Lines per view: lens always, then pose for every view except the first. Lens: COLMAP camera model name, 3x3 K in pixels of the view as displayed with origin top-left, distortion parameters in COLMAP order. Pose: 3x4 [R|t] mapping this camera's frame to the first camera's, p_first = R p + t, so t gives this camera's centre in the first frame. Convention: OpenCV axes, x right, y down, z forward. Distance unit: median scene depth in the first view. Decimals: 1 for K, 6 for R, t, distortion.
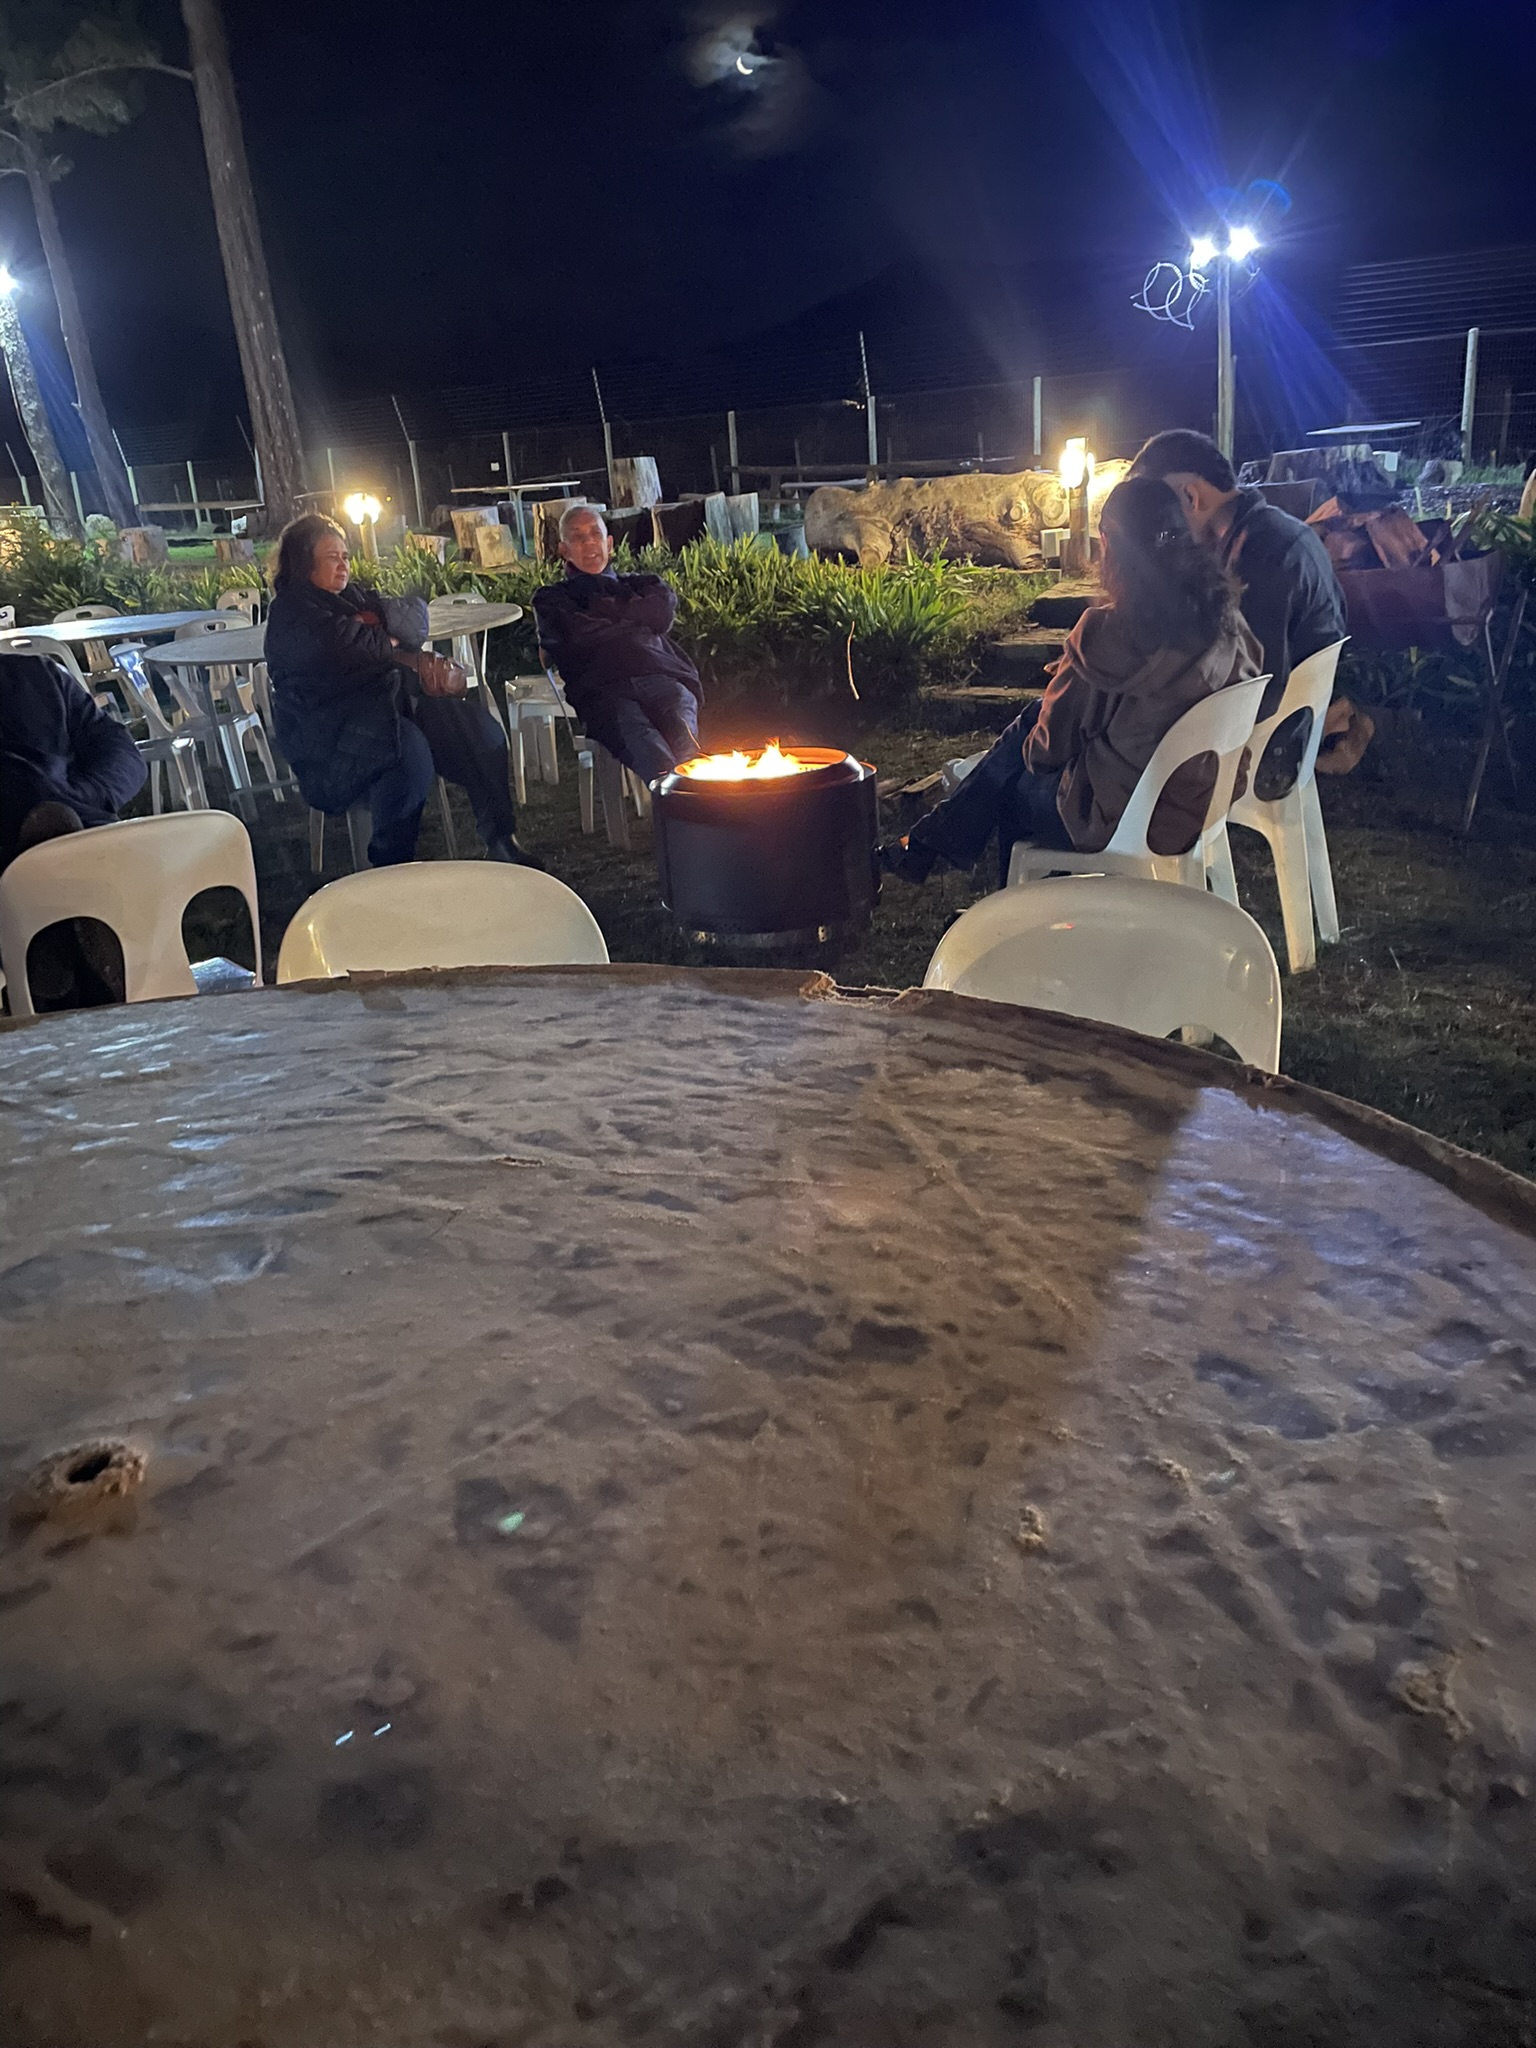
lens RADIAL K [[1545.6, 0, 768.0], [0, 1545.6, 1024.0], [0, 0, 1]] dist [0.001837, 0.000577]
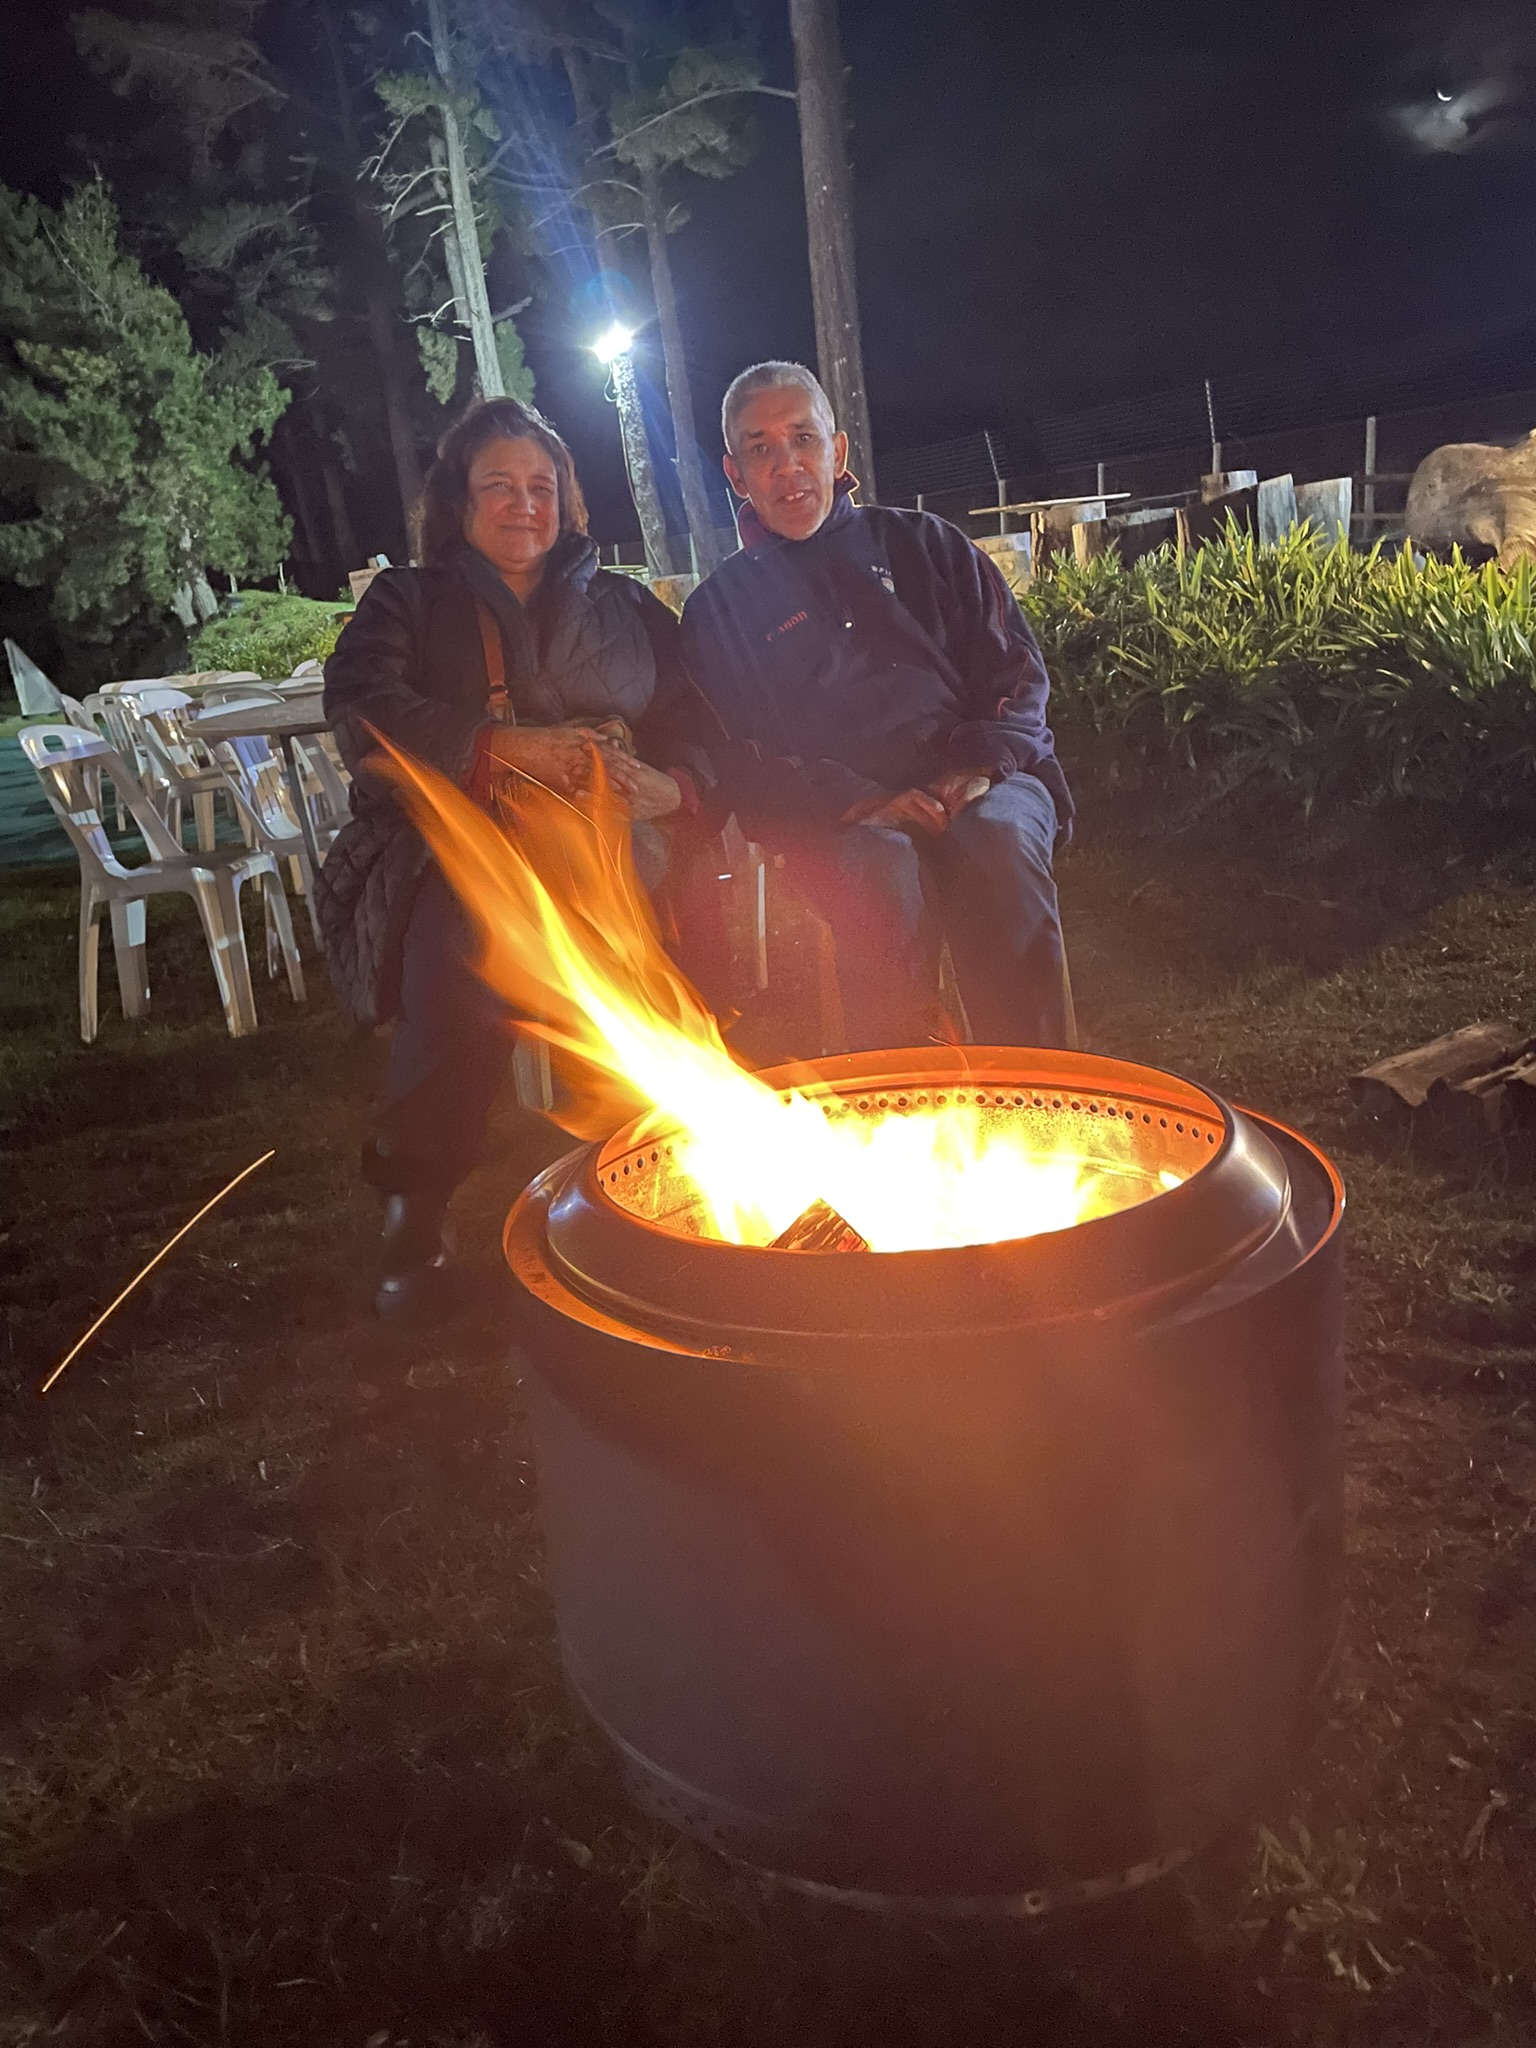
lens RADIAL K [[1542.6, 0, 768.0], [0, 1542.6, 1024.0], [0, 0, 1]] dist [0.085383, -0.124554]
pose [[0.922684, 0.095247, -0.373607, 0.040409], [-0.110866, 0.993624, -0.020488, -0.084188], [0.369274, 0.060324, 0.927361, 0.357011]]
